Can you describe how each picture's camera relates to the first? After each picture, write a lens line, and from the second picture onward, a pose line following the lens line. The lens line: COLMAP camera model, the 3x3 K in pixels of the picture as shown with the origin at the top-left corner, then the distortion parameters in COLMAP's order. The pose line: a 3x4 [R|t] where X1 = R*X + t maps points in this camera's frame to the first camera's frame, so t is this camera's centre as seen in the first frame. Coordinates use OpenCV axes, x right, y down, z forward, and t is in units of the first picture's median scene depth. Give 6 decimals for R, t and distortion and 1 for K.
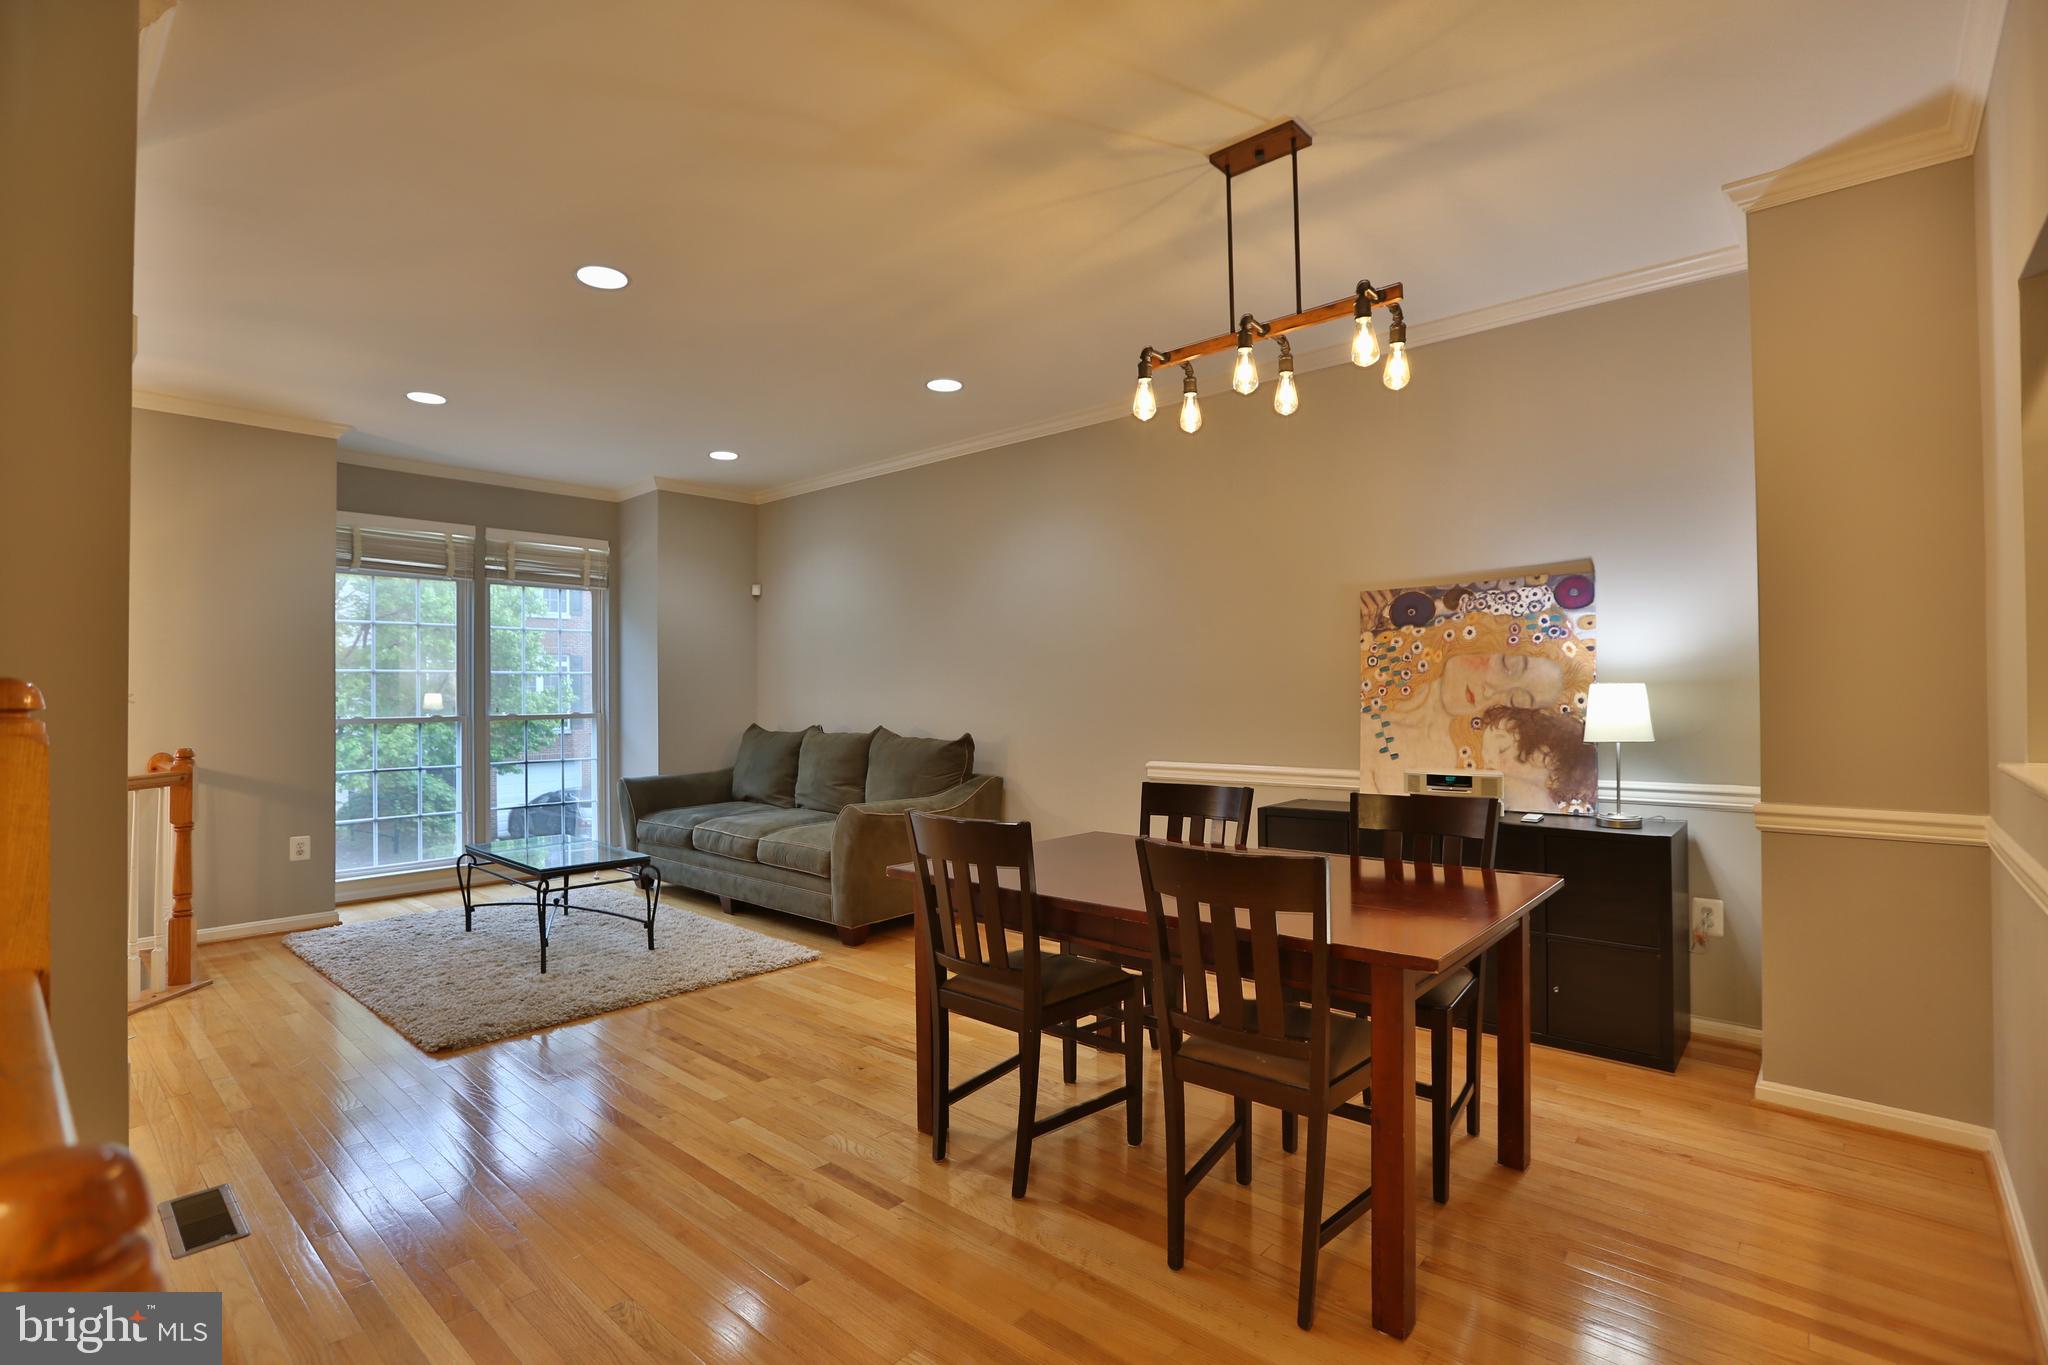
lens RADIAL K [[927.2, 0, 1024.0], [0, 927.2, 682.5], [0, 0, 1]] dist [-0.030275, 0.000430]
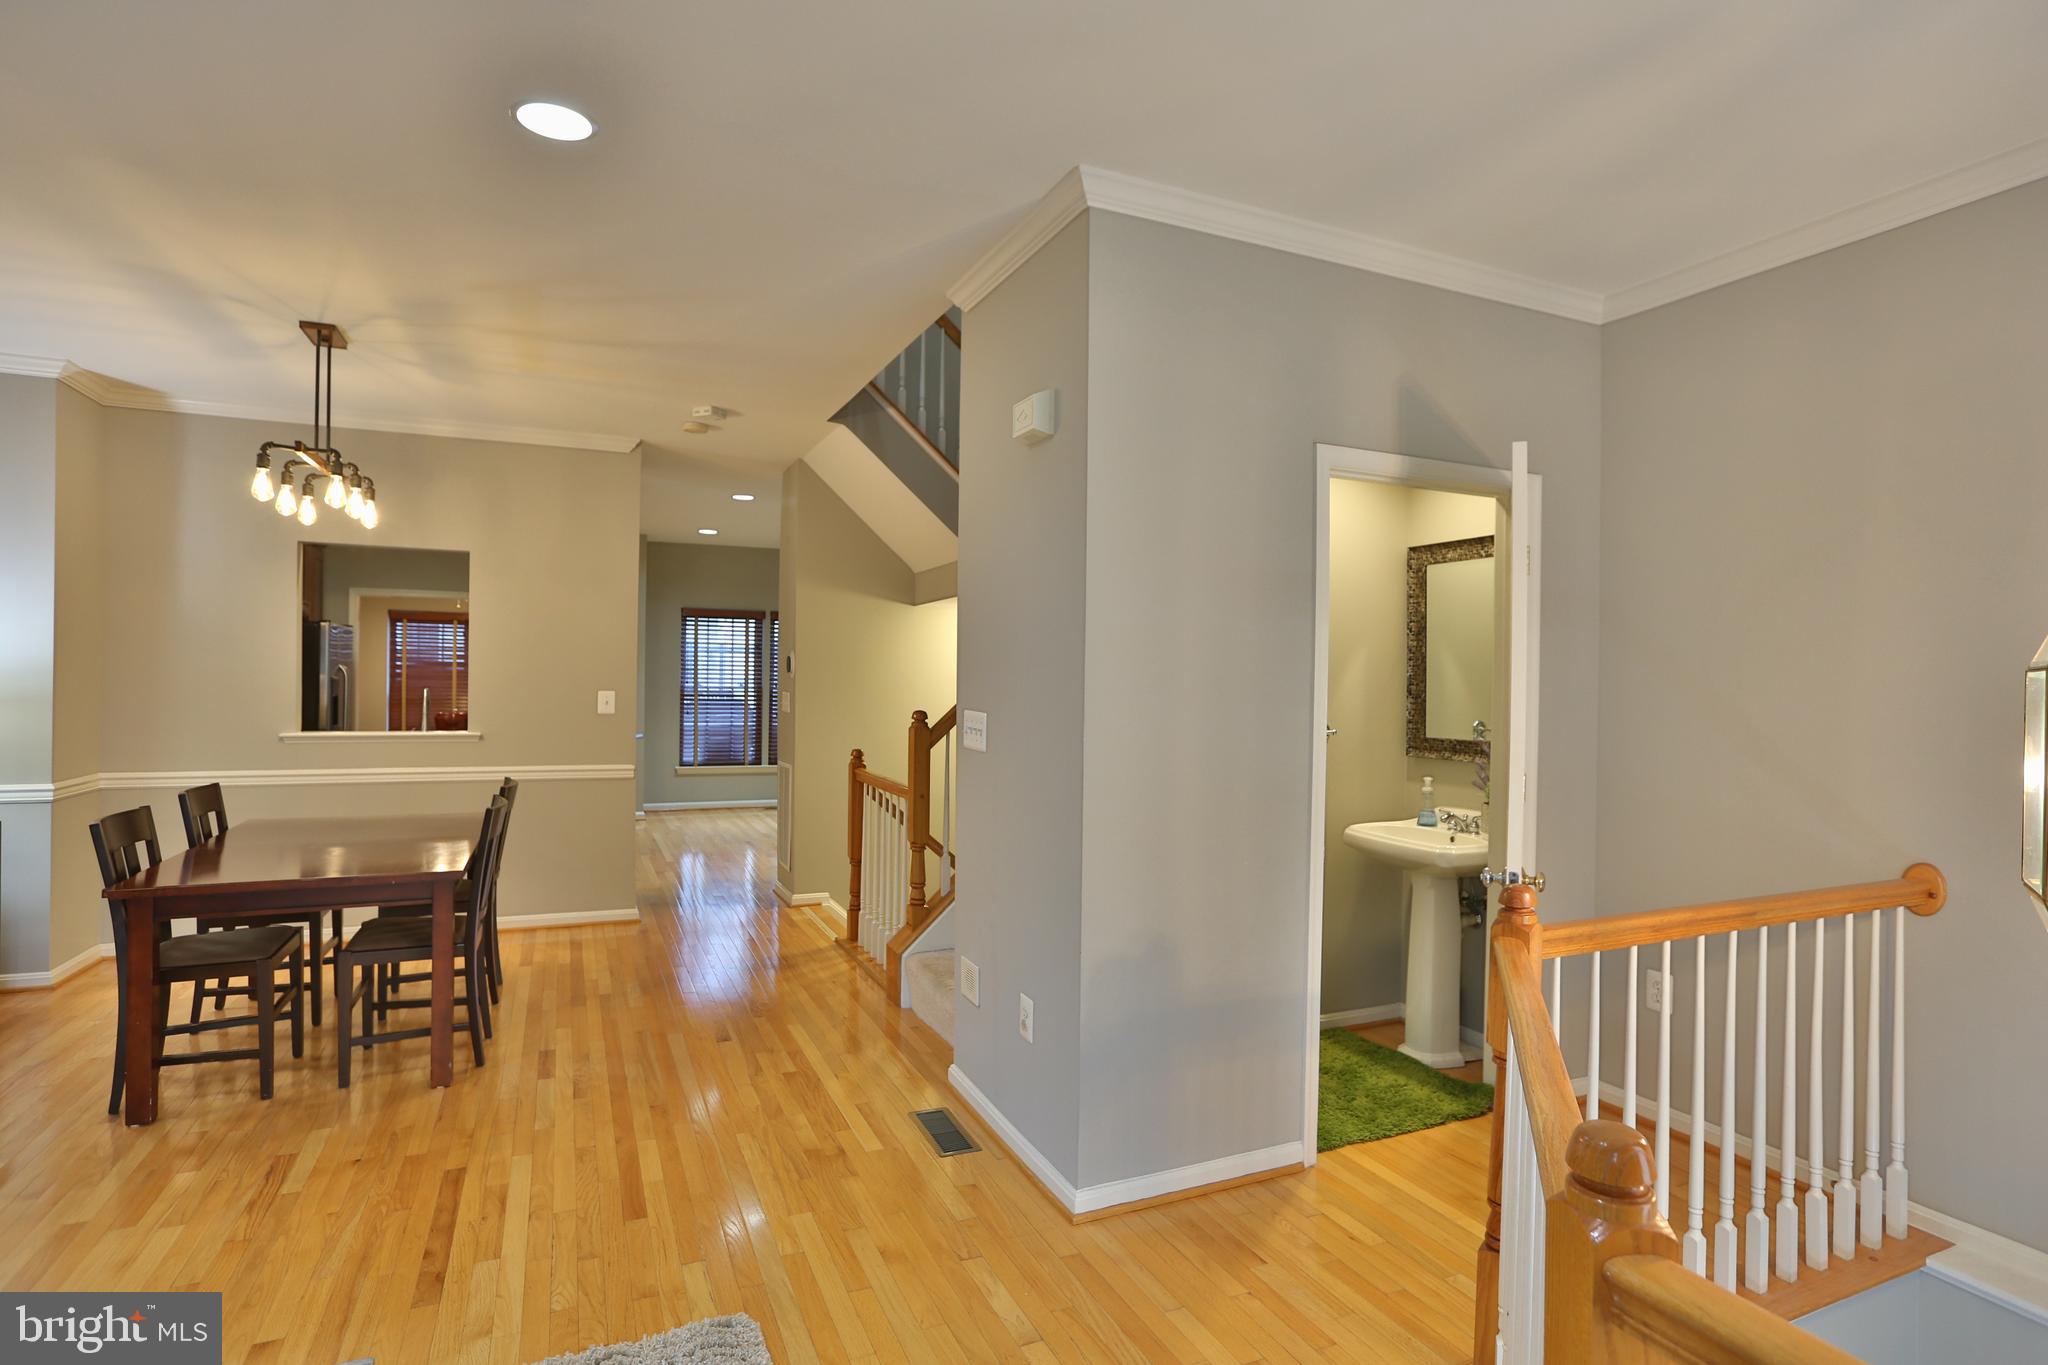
lens RADIAL K [[1014.7, 0, 1024.0], [0, 1014.7, 682.5], [0, 0, 1]] dist [-0.020325, 0.000557]
pose [[-0.909834, -0.011916, 0.414801, -0.529216], [-0.019070, 0.999732, -0.013108, -0.014206], [-0.414533, -0.019837, -0.909818, 0.751145]]
